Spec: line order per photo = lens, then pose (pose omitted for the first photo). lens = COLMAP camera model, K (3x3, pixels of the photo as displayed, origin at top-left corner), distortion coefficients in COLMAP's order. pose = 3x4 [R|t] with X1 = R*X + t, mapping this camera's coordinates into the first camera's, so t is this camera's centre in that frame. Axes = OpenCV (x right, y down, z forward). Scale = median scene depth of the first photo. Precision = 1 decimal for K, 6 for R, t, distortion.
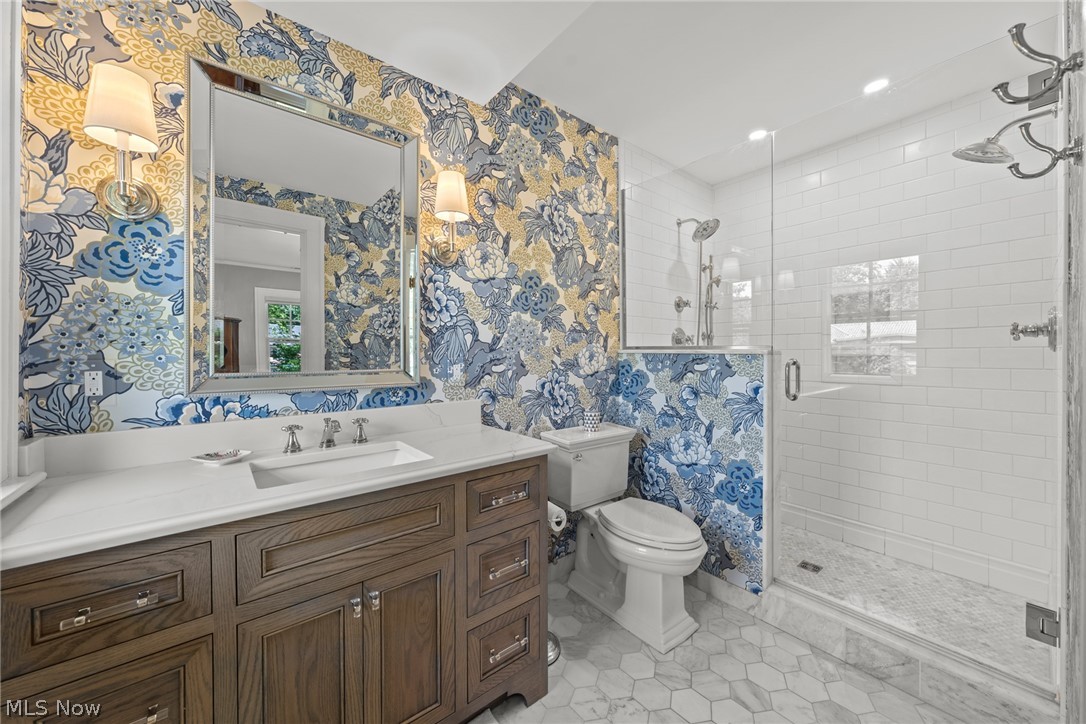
lens RADIAL K [[396.5, 0, 540.8], [0, 396.5, 362.6], [0, 0, 1]] dist [-0.001167, 0.000196]
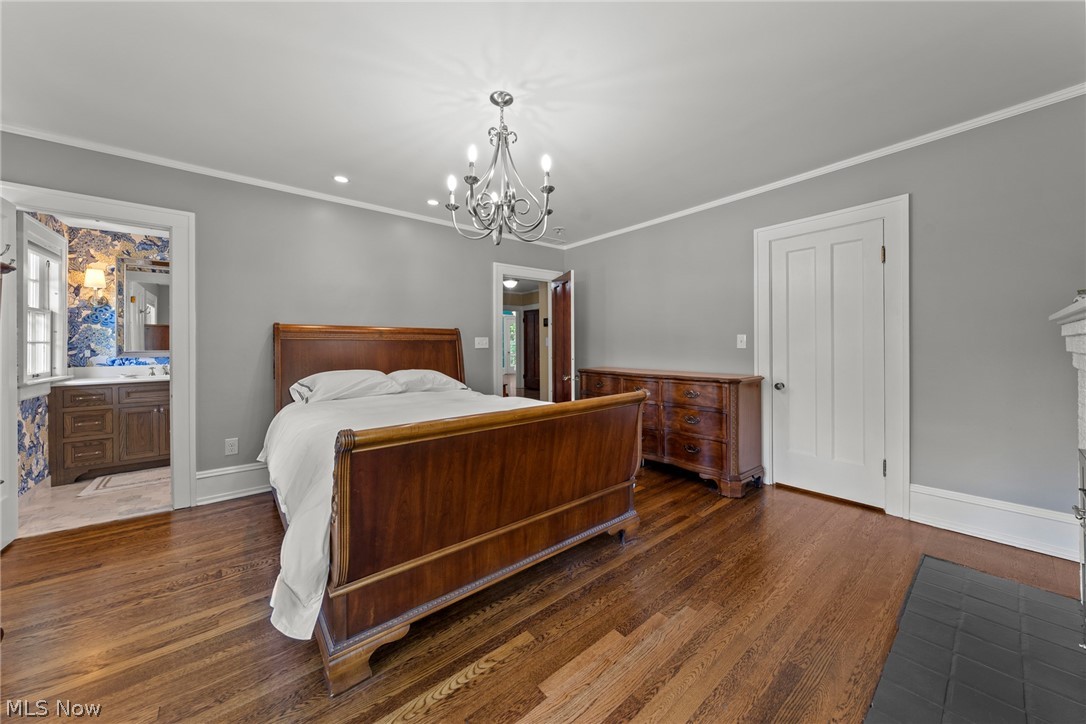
lens RADIAL K [[371.1, 0, 545.1], [0, 371.1, 350.7], [0, 0, 1]] dist [0.000374, -0.000019]
pose [[0.999982, -0.003072, 0.005192, 2.980545], [0.003079, 0.999994, -0.001371, 0.046253], [-0.005188, 0.001387, 0.999986, -2.370872]]
